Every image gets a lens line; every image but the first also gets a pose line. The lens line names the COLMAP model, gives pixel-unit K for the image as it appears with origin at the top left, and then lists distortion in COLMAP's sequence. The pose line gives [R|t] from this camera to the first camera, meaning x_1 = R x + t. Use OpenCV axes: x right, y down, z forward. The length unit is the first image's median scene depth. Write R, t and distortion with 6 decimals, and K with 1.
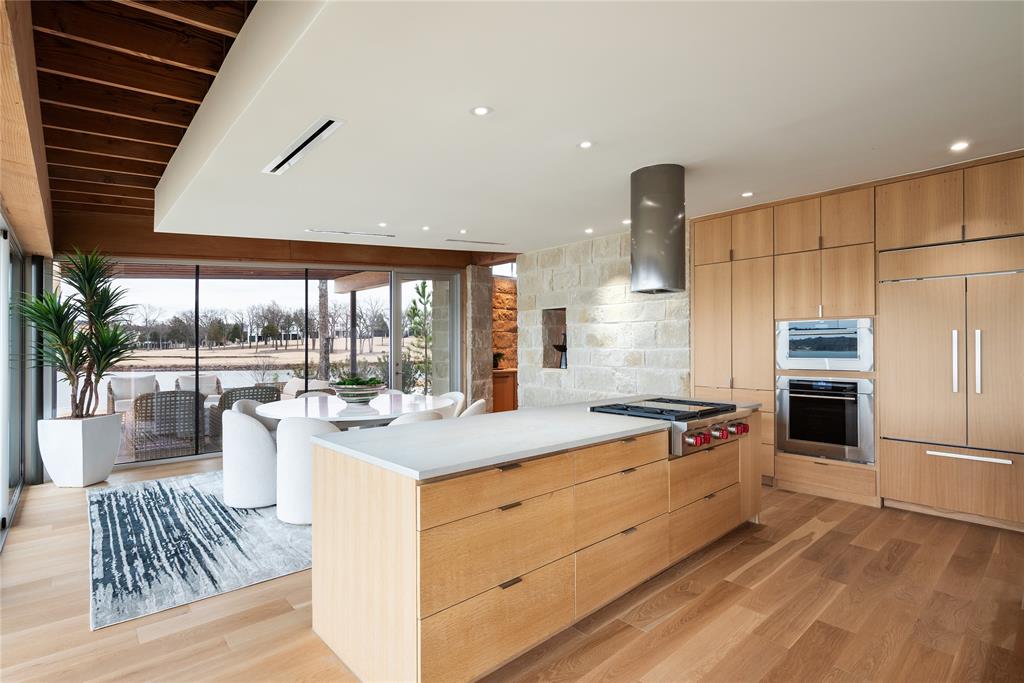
lens RADIAL K [[483.5, 0, 516.1], [0, 483.5, 343.2], [0, 0, 1]] dist [-0.004699, -0.000906]
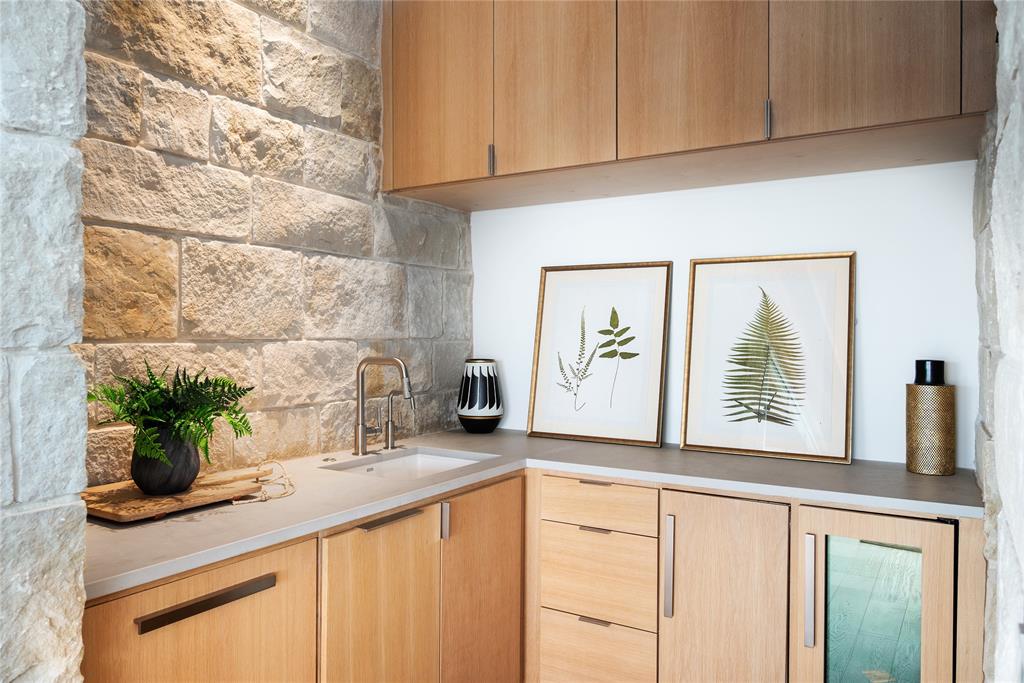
lens RADIAL K [[721.1, 0, 509.4], [0, 721.1, 350.2], [0, 0, 1]] dist [0.005880, -0.001787]
pose [[0.964724, 0.000295, 0.263262, -0.004518], [-0.007408, 0.999634, 0.026025, 0.005929], [-0.263158, -0.027057, 0.964373, 0.745135]]
